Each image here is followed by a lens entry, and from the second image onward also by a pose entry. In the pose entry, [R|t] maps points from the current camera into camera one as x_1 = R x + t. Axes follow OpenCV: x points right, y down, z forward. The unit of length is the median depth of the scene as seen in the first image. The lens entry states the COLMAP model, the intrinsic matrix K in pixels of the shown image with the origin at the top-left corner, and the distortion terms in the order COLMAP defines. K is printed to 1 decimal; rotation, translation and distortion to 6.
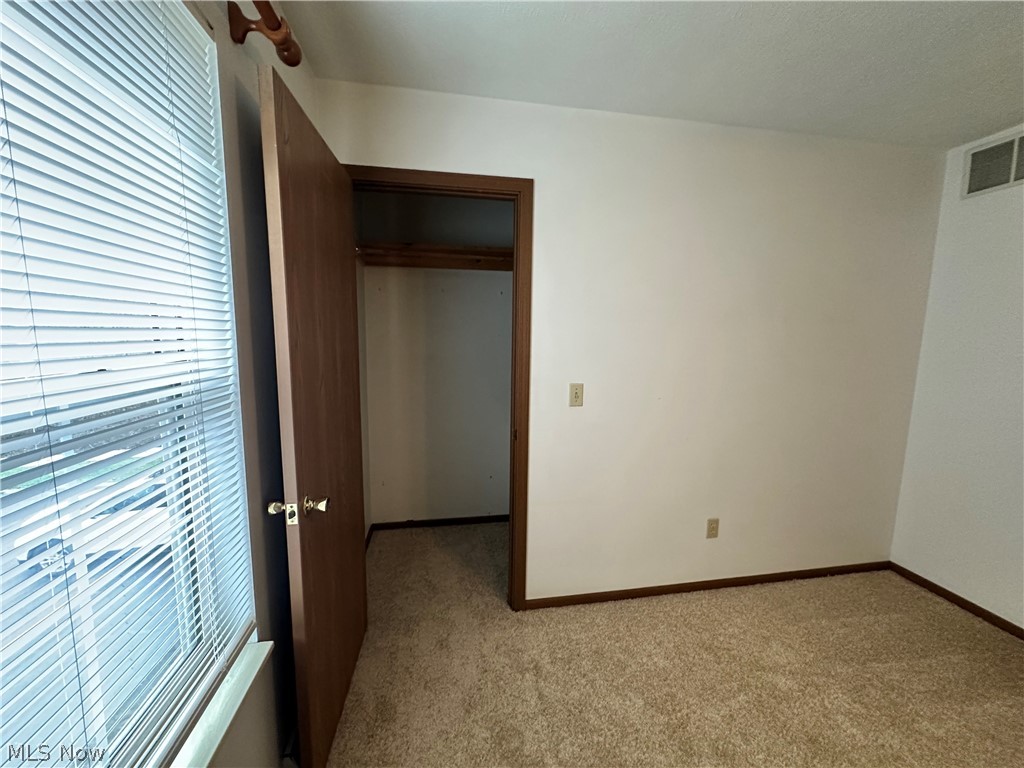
lens RADIAL K [[410.4, 0, 512.3], [0, 410.4, 390.2], [0, 0, 1]] dist [-0.006280, 0.000153]
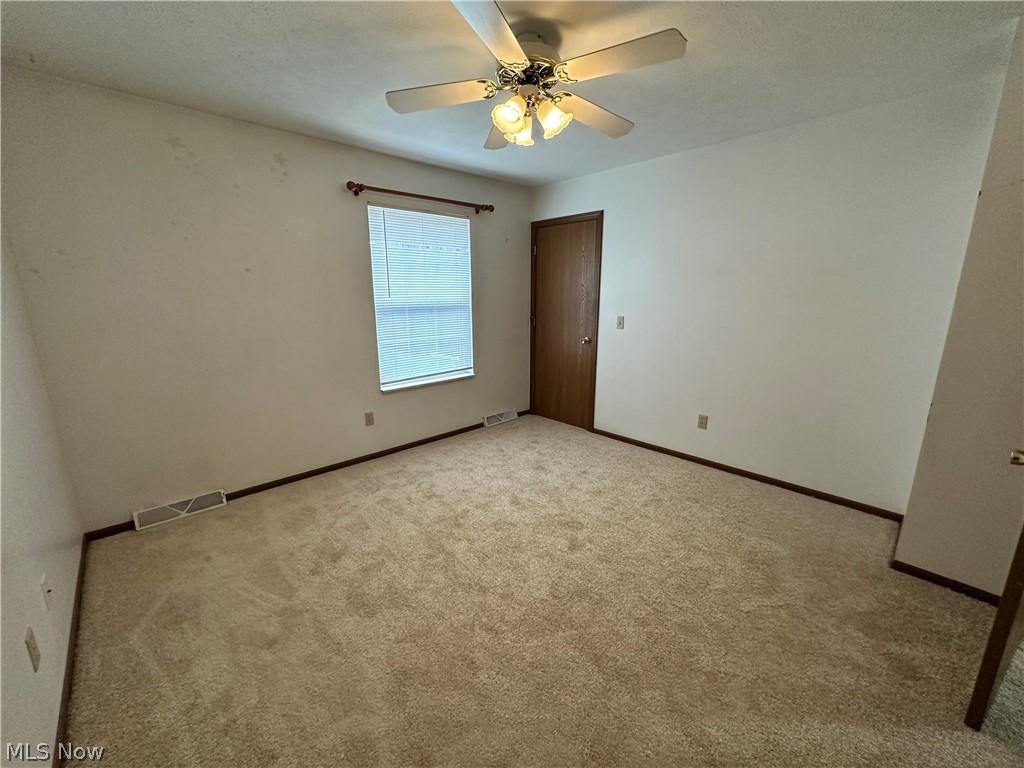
lens RADIAL K [[410.4, 0, 512.7], [0, 410.4, 380.9], [0, 0, 1]] dist [-0.006280, 0.000153]
pose [[0.550952, 0.171332, -0.816760, 1.436954], [-0.094745, 0.985213, 0.142757, 0.052646], [0.829141, -0.001268, 0.559038, -0.431981]]
